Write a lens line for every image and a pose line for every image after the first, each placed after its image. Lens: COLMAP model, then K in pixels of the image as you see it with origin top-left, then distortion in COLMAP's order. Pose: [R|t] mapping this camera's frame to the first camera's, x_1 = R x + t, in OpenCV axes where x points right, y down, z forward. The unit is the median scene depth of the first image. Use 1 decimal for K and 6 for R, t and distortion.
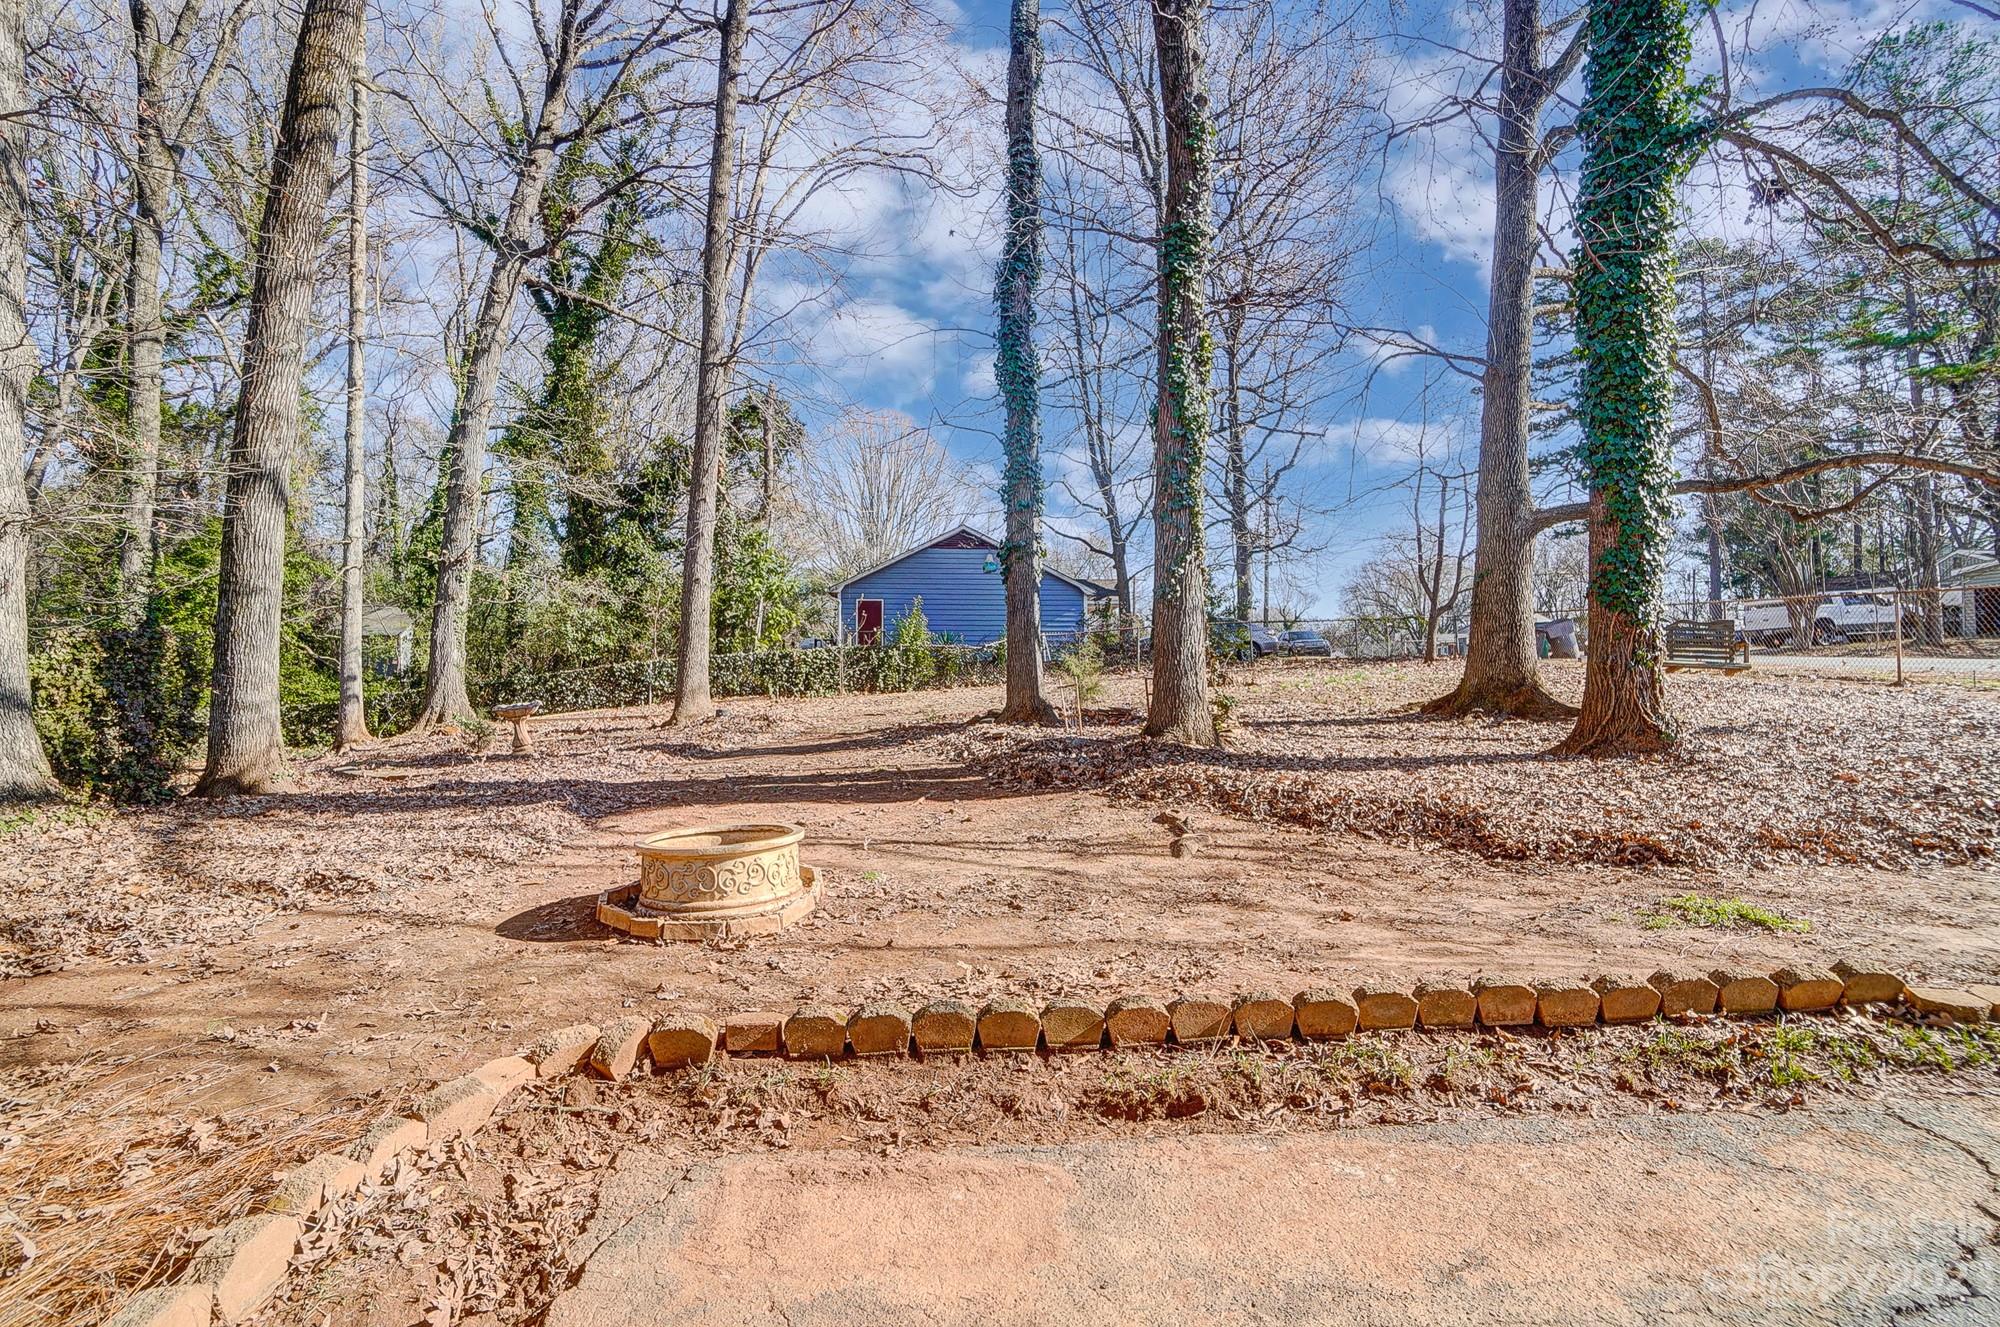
lens RADIAL K [[881.7, 0, 969.1], [0, 881.7, 661.3], [0, 0, 1]] dist [-0.030668, 0.000294]
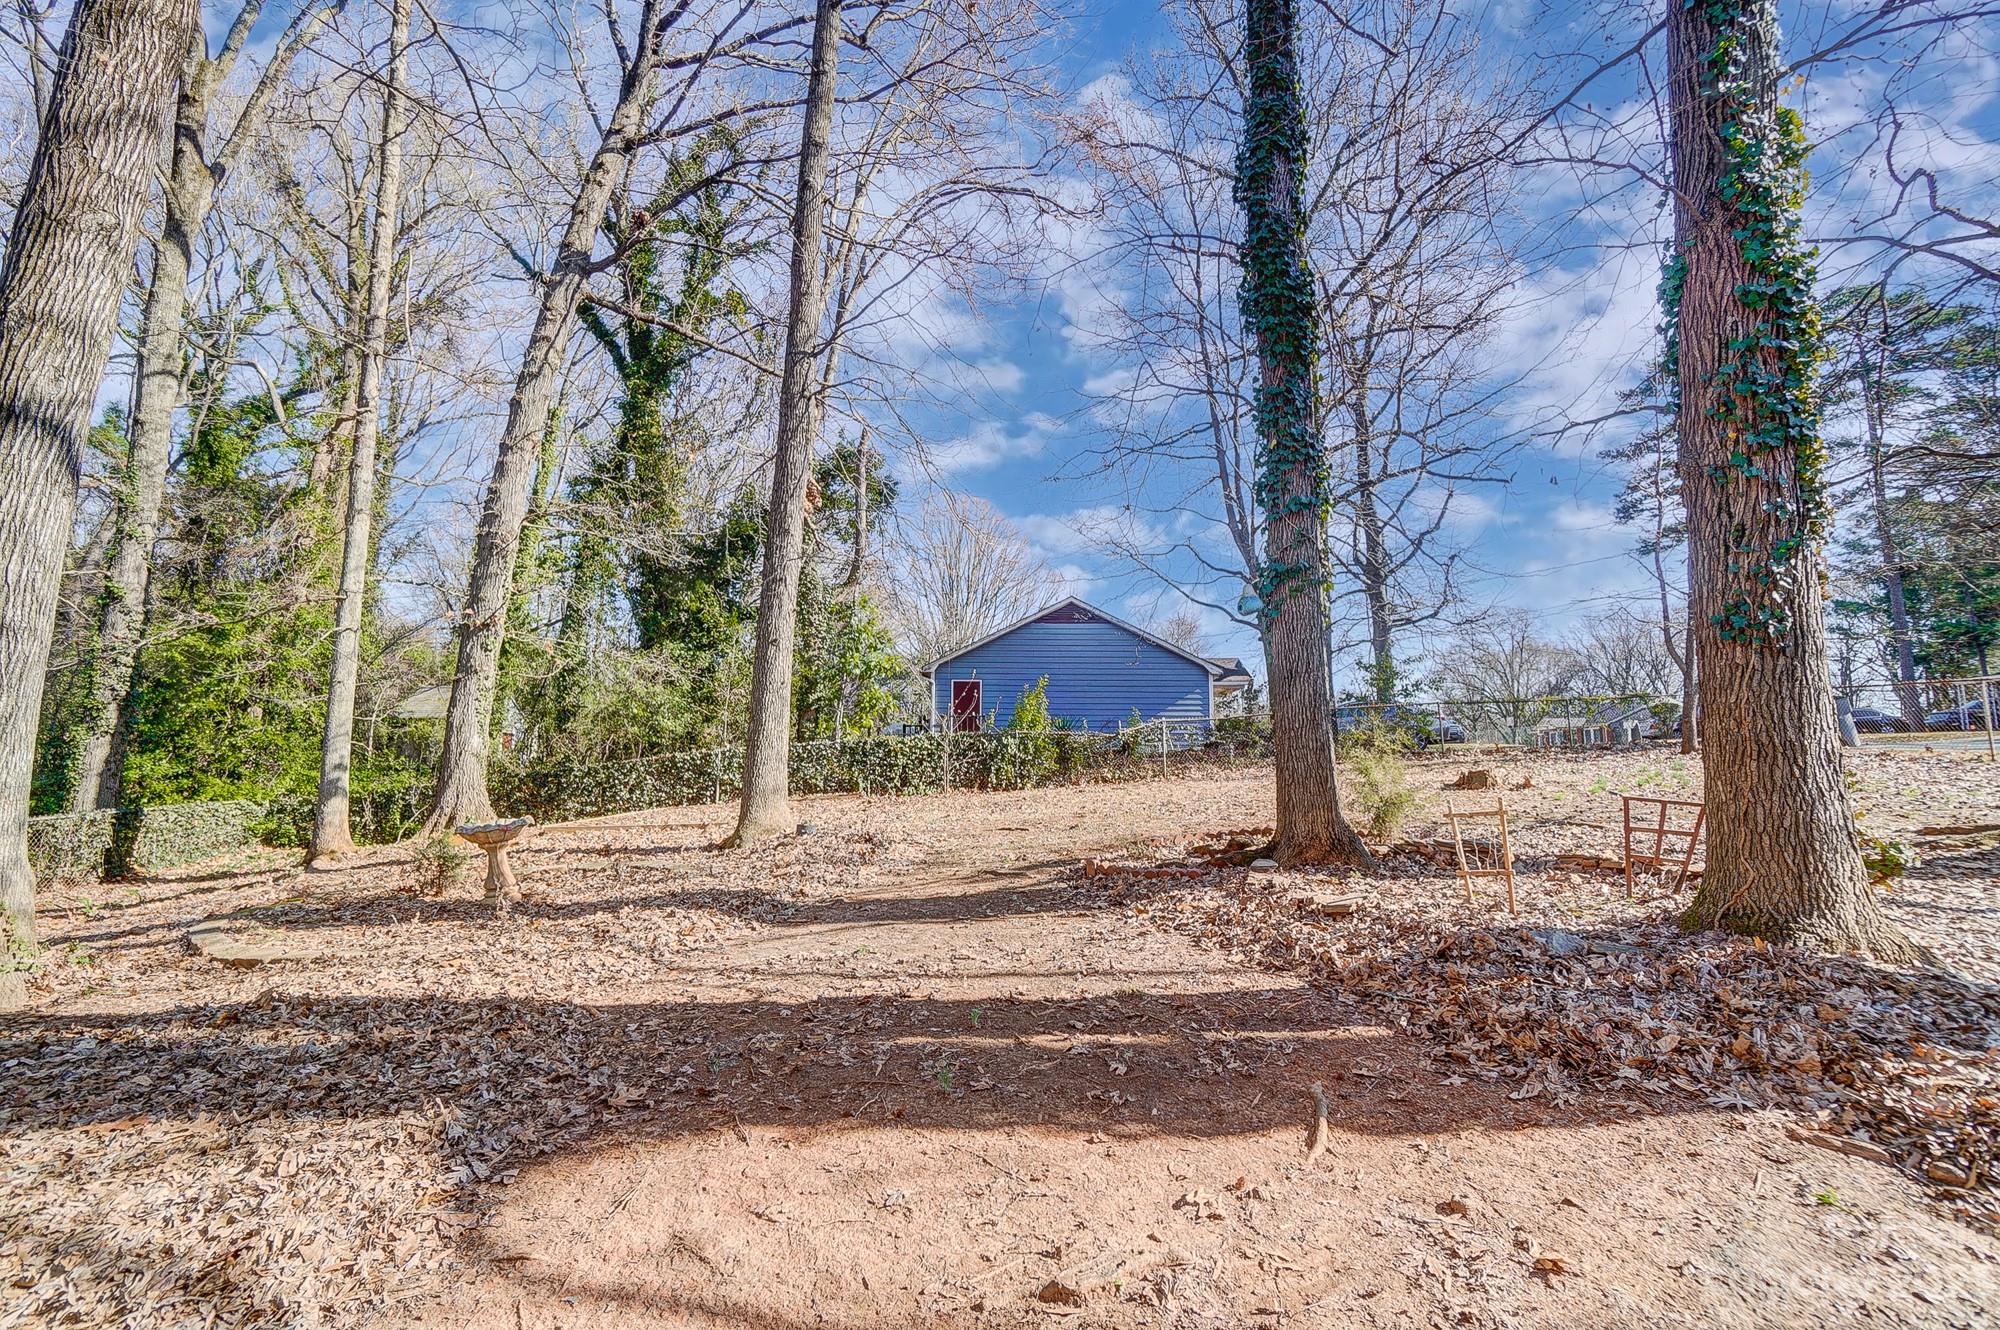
lens RADIAL K [[881.7, 0, 969.1], [0, 881.7, 662.8], [0, 0, 1]] dist [-0.030668, 0.000294]
pose [[0.996366, -0.003197, -0.085115, -0.055616], [-0.004972, 0.995409, -0.095589, -0.003758], [0.085030, 0.095664, 0.991775, 0.186060]]
